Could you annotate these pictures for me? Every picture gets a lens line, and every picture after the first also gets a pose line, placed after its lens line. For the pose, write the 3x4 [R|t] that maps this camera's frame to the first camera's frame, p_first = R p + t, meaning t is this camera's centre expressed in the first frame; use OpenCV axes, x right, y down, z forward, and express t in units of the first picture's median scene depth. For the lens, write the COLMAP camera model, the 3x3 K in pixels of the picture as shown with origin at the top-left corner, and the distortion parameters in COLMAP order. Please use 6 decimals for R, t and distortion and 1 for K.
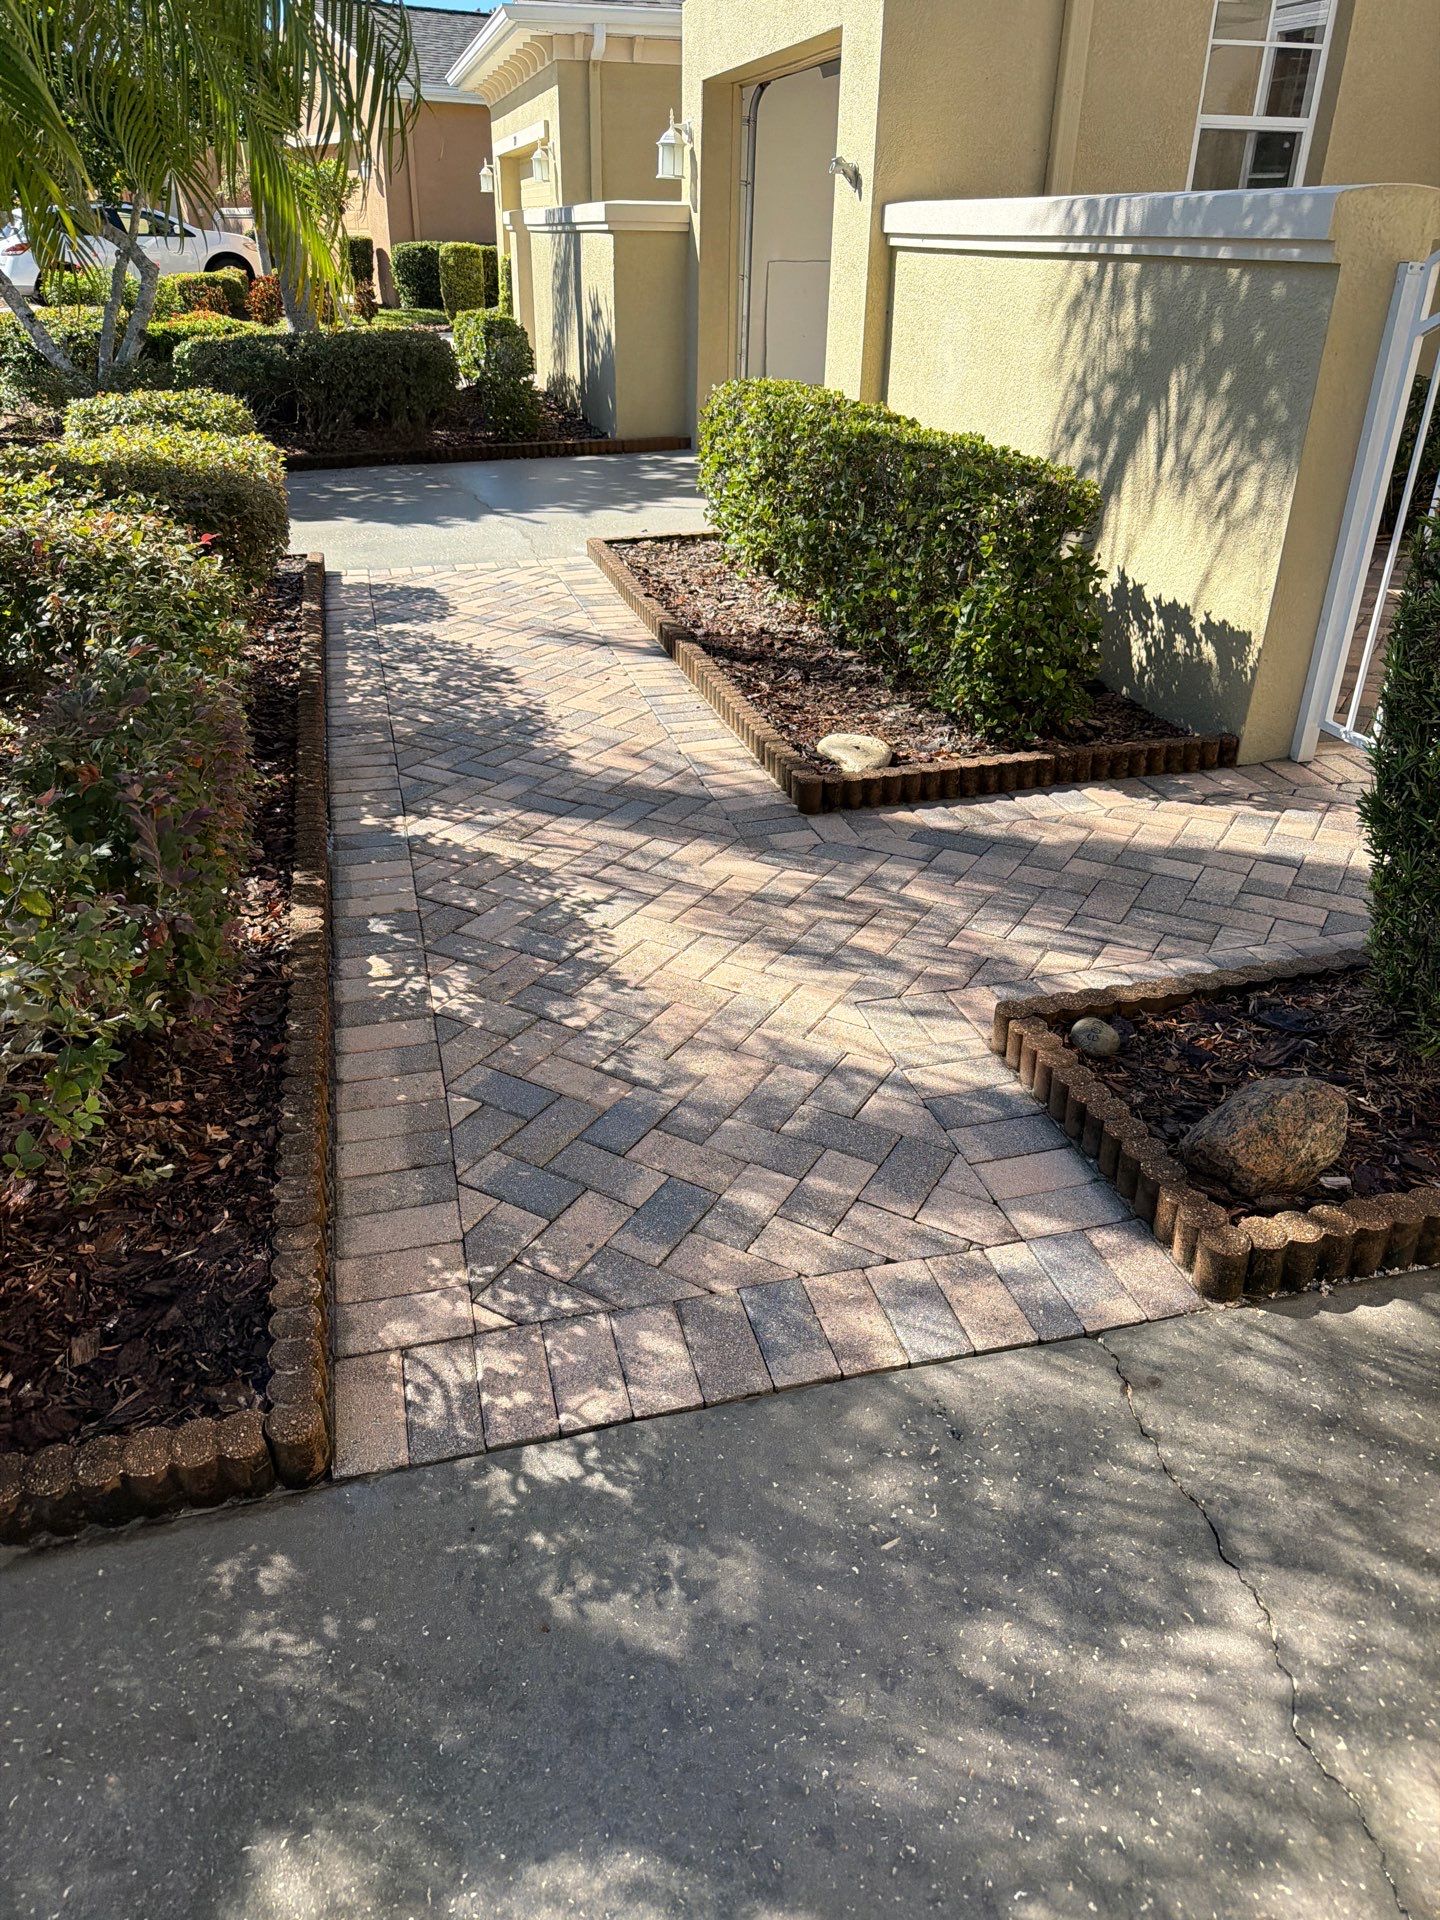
lens RADIAL K [[1342.6, 0, 727.1], [0, 1342.6, 964.0], [0, 0, 1]] dist [0.077100, -0.146603]
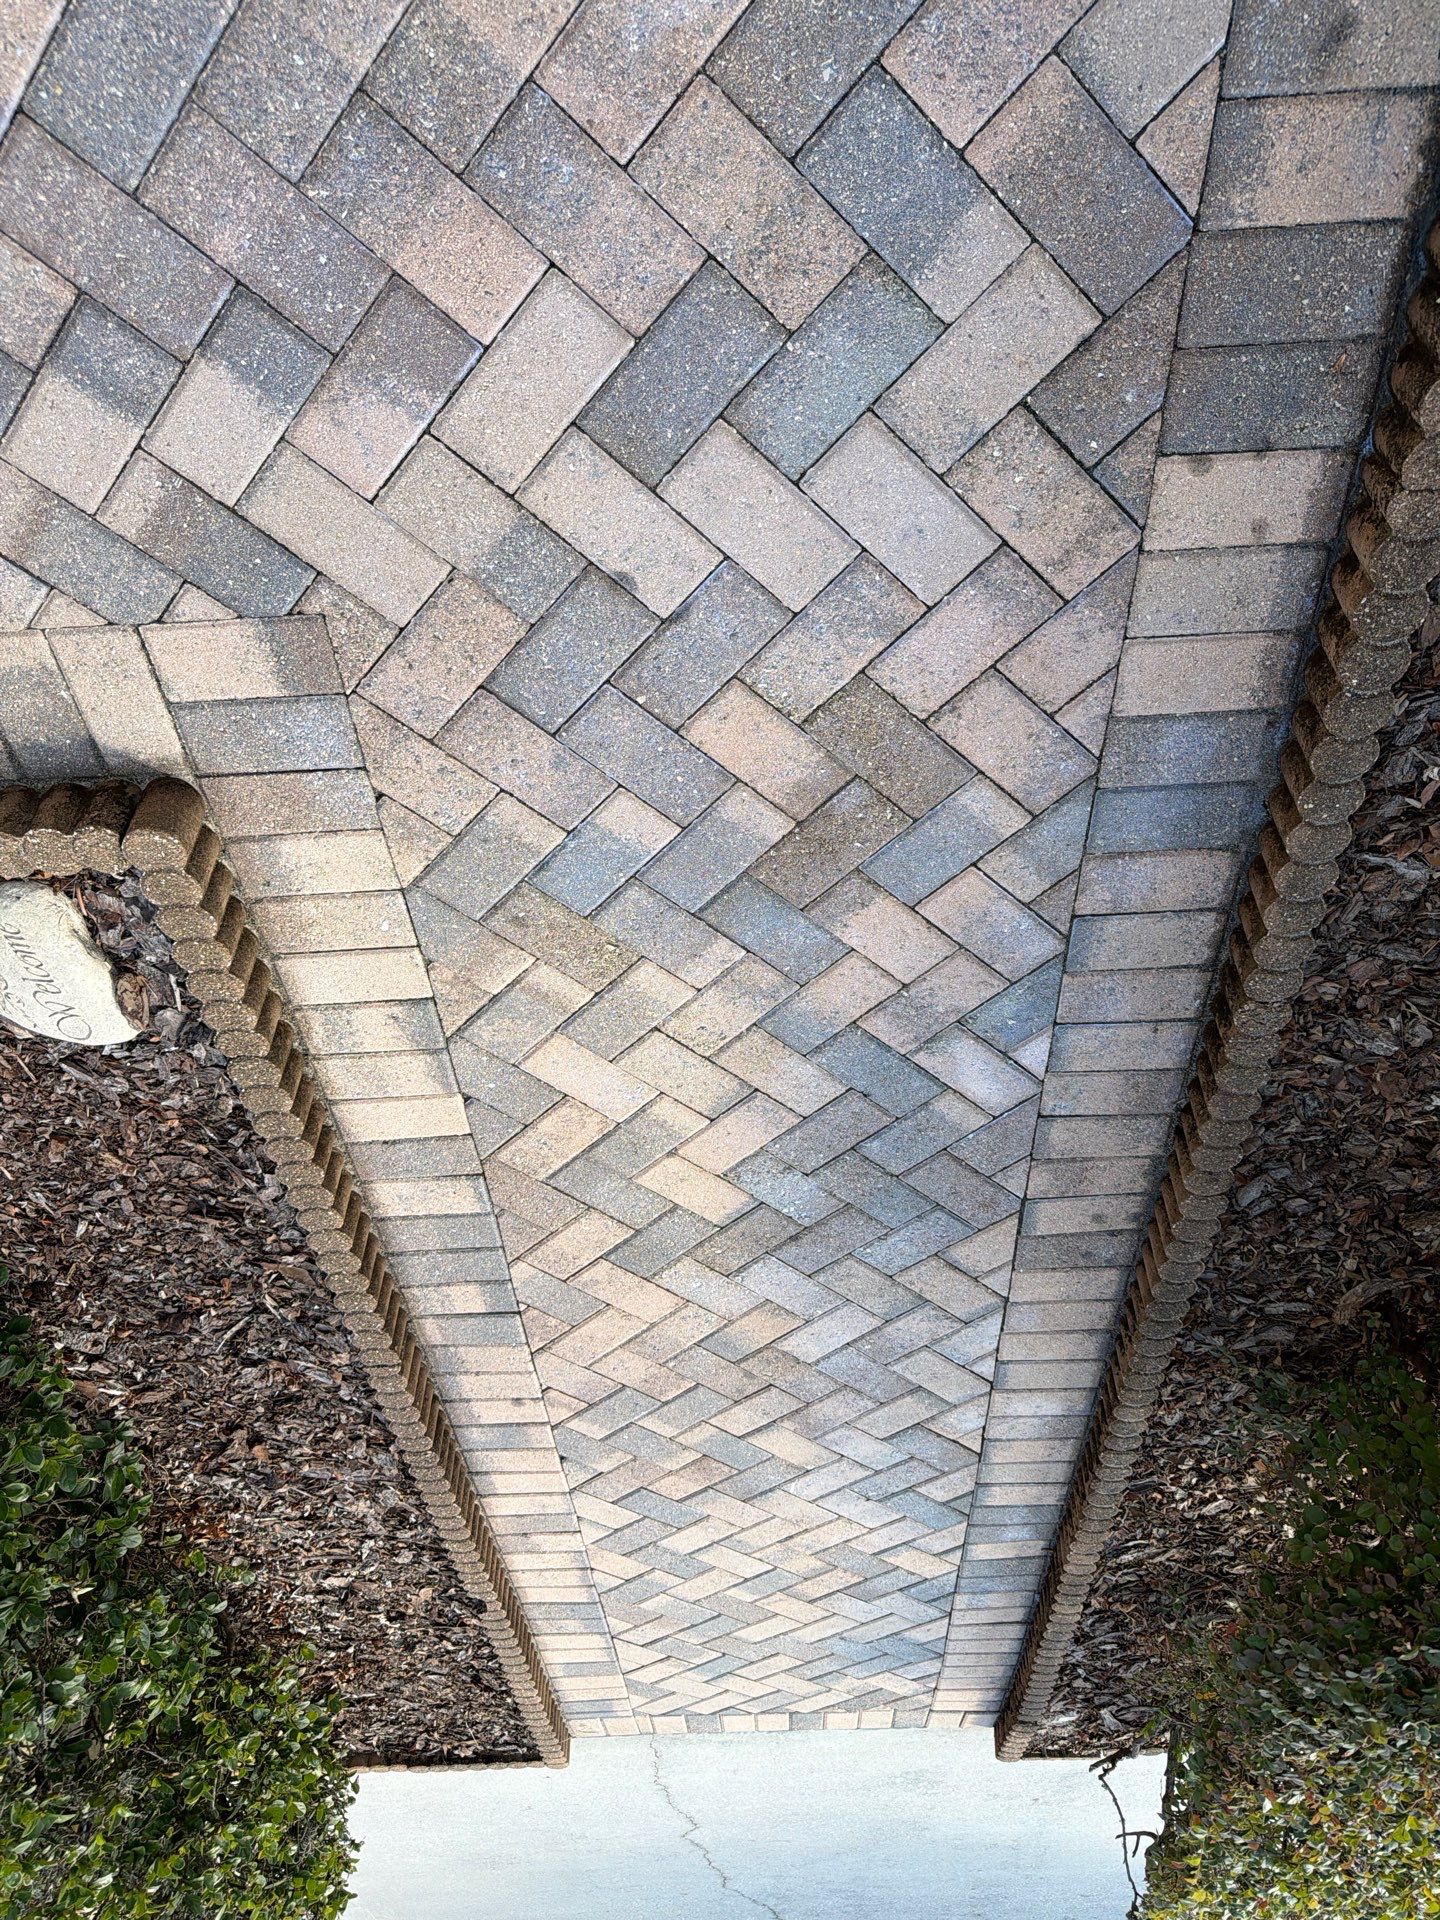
lens RADIAL K [[1353.5, 0, 715.0], [0, 1353.5, 959.5], [0, 0, 1]] dist [-0.001616, -0.006915]
pose [[-0.978183, -0.156075, -0.137110, -0.051218], [0.107135, -0.944438, 0.310738, -0.263827], [-0.177991, 0.289270, 0.940554, 0.546950]]
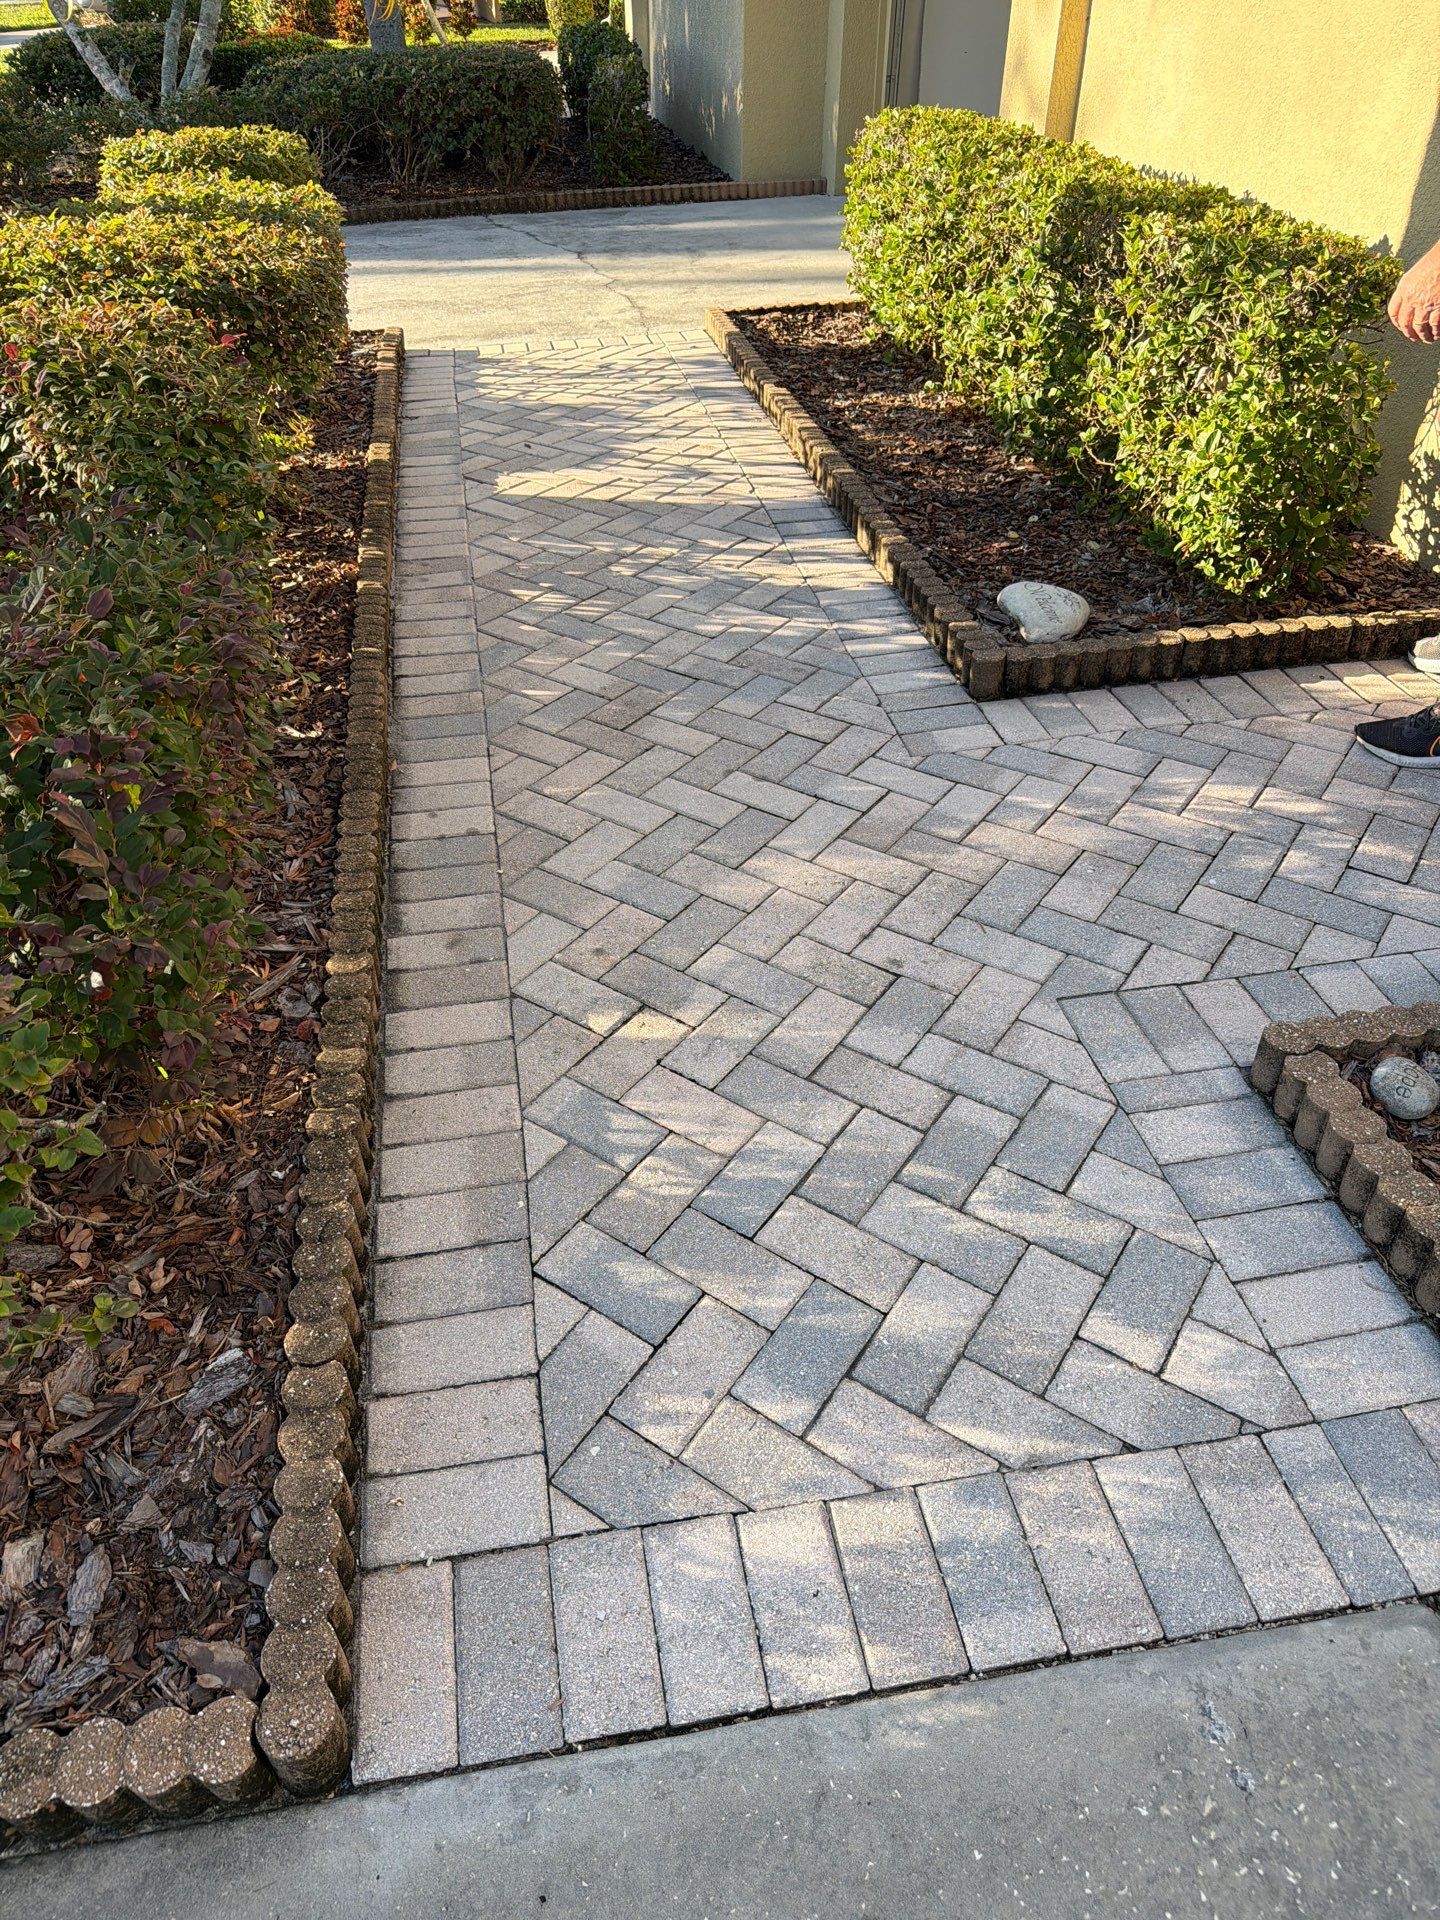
lens RADIAL K [[1353.5, 0, 715.0], [0, 1353.5, 959.5], [0, 0, 1]] dist [-0.001616, -0.006915]
pose [[0.996274, 0.040905, -0.075927, -0.028602], [-0.028563, 0.987177, 0.157051, -0.076128], [0.081377, -0.154297, 0.984668, 0.170913]]
